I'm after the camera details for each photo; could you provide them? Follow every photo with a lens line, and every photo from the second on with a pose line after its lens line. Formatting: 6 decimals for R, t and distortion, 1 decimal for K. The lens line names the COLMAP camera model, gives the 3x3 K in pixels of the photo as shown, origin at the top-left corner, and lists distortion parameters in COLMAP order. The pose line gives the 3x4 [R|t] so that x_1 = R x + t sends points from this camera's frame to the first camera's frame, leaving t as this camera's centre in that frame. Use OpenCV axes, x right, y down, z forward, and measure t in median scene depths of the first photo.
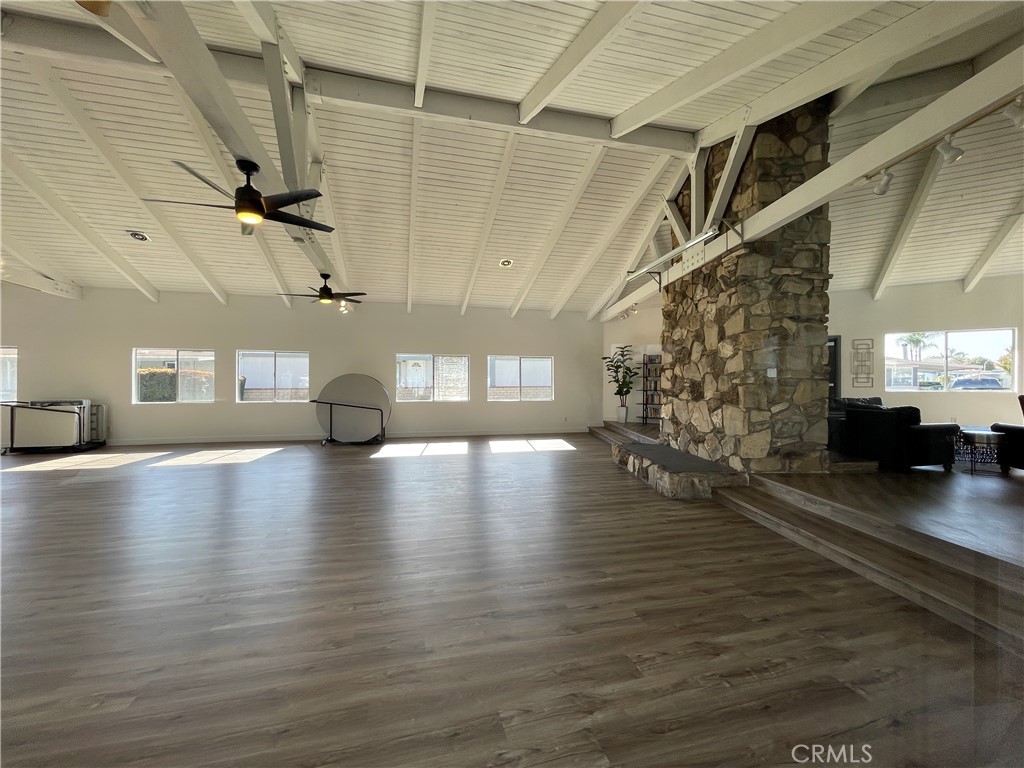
lens RADIAL K [[410.5, 0, 511.1], [0, 410.5, 385.8], [0, 0, 1]] dist [0.004124, -0.000298]
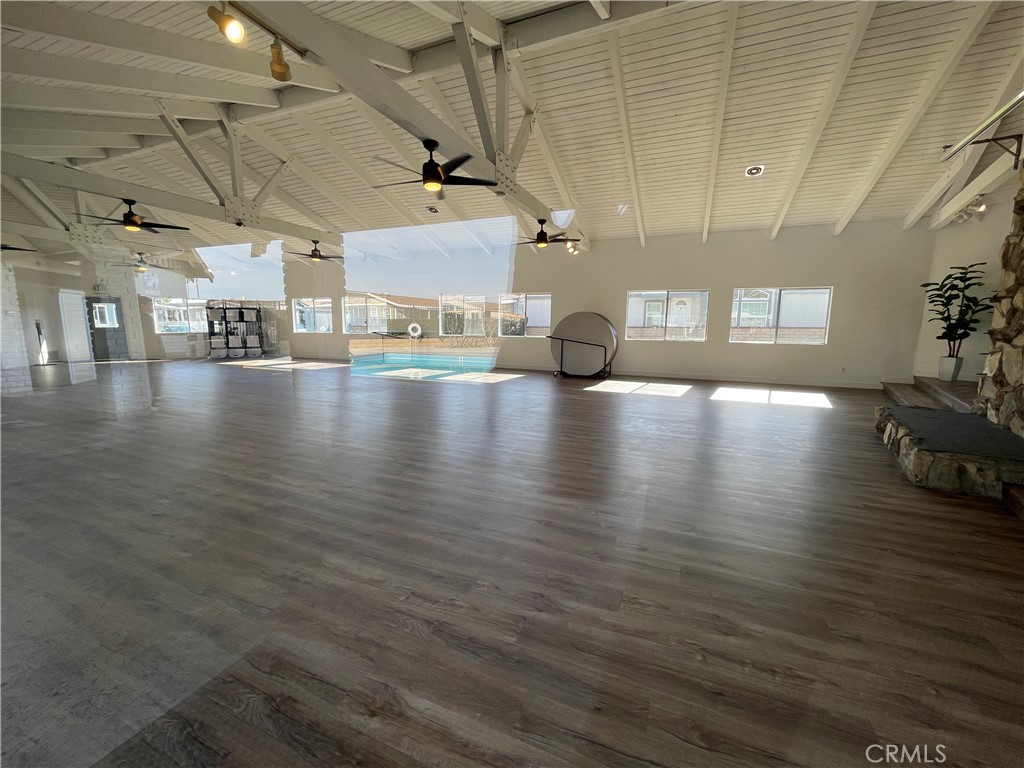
lens RADIAL K [[410.5, 0, 510.8], [0, 410.5, 382.8], [0, 0, 1]] dist [0.004124, -0.000298]
pose [[0.795392, 0.092264, -0.599032, 0.237575], [-0.009296, 0.990086, 0.140152, 0.009801], [0.606025, -0.105907, 0.788364, 0.045602]]
